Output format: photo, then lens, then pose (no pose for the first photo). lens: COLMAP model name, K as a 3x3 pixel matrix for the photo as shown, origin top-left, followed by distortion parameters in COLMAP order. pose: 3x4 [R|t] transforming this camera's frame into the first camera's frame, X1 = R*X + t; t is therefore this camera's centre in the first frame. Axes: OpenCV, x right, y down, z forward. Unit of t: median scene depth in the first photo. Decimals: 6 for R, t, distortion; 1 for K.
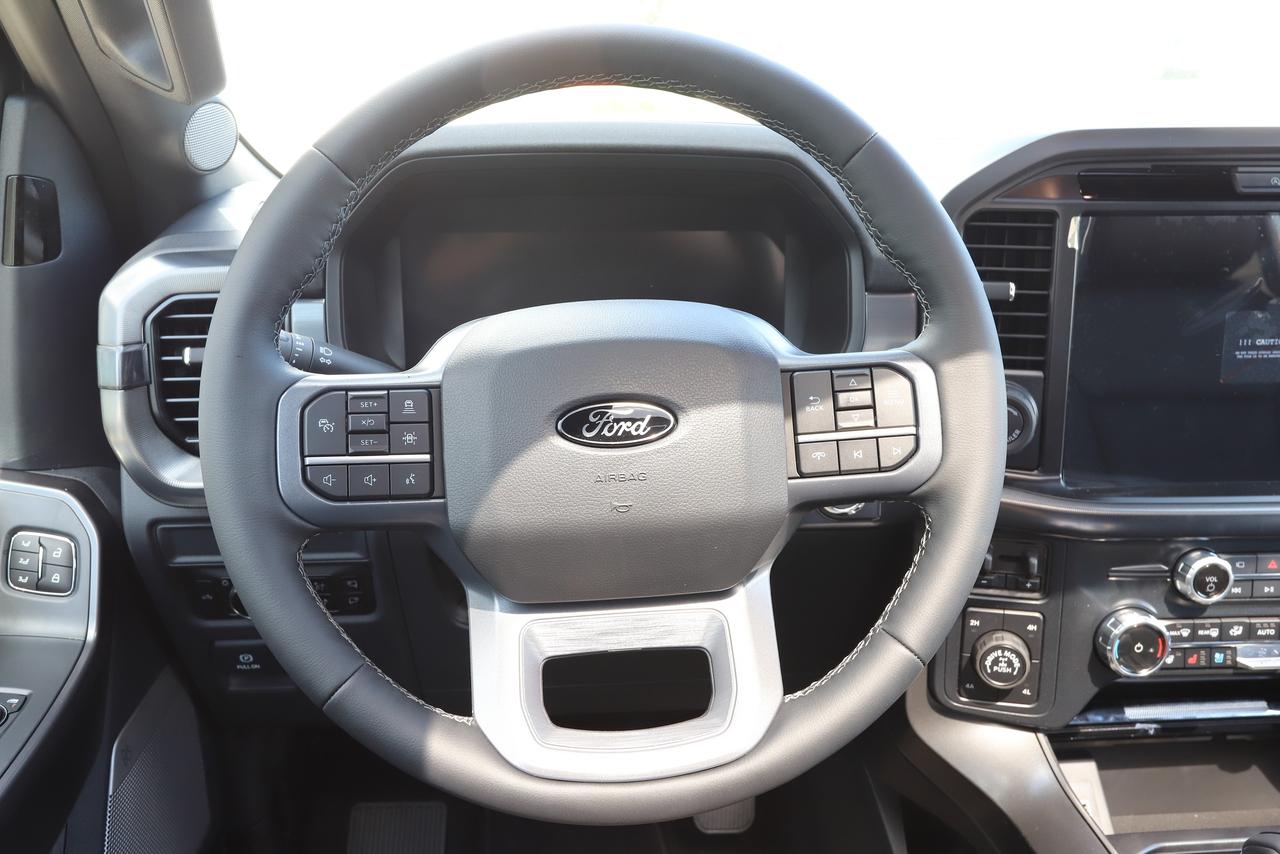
lens RADIAL K [[1032.4, 0, 606.7], [0, 1032.4, 412.2], [0, 0, 1]] dist [-0.011623, 0.043183]
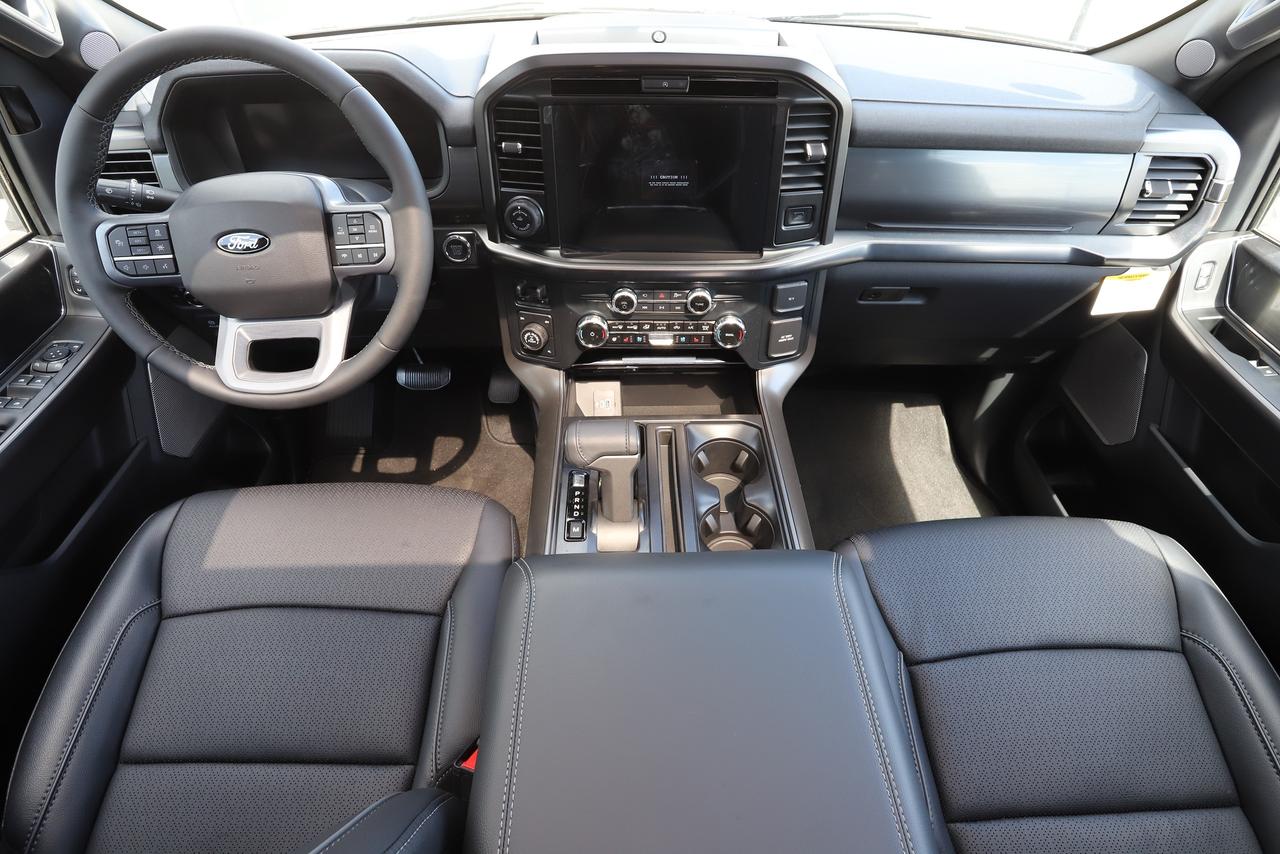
lens RADIAL K [[675.1, 0, 632.8], [0, 675.1, 440.3], [0, 0, 1]] dist [-0.081748, 0.042491]
pose [[0.997314, 0.045455, -0.057431, 0.688288], [-0.014922, 0.893773, 0.448271, -0.185122], [0.071707, -0.446210, 0.892051, -0.281339]]
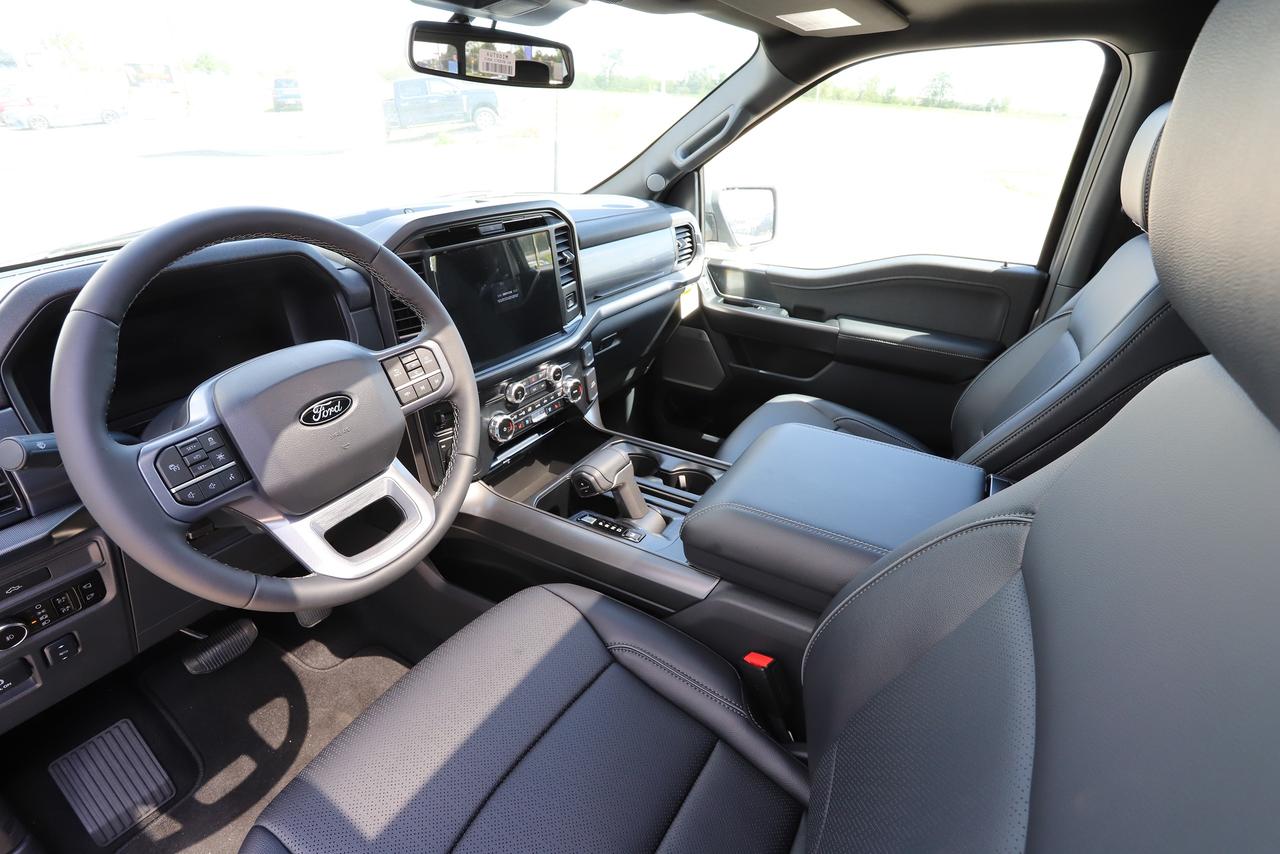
lens RADIAL K [[647.9, 0, 640.0], [0, 647.9, 427.0], [0, 0, 1]] dist [-0.004214, -0.000321]
pose [[0.580682, -0.355818, 0.732258, -0.421238], [0.232281, 0.934460, 0.269872, -0.115777], [-0.780291, 0.013380, 0.625273, -0.204252]]
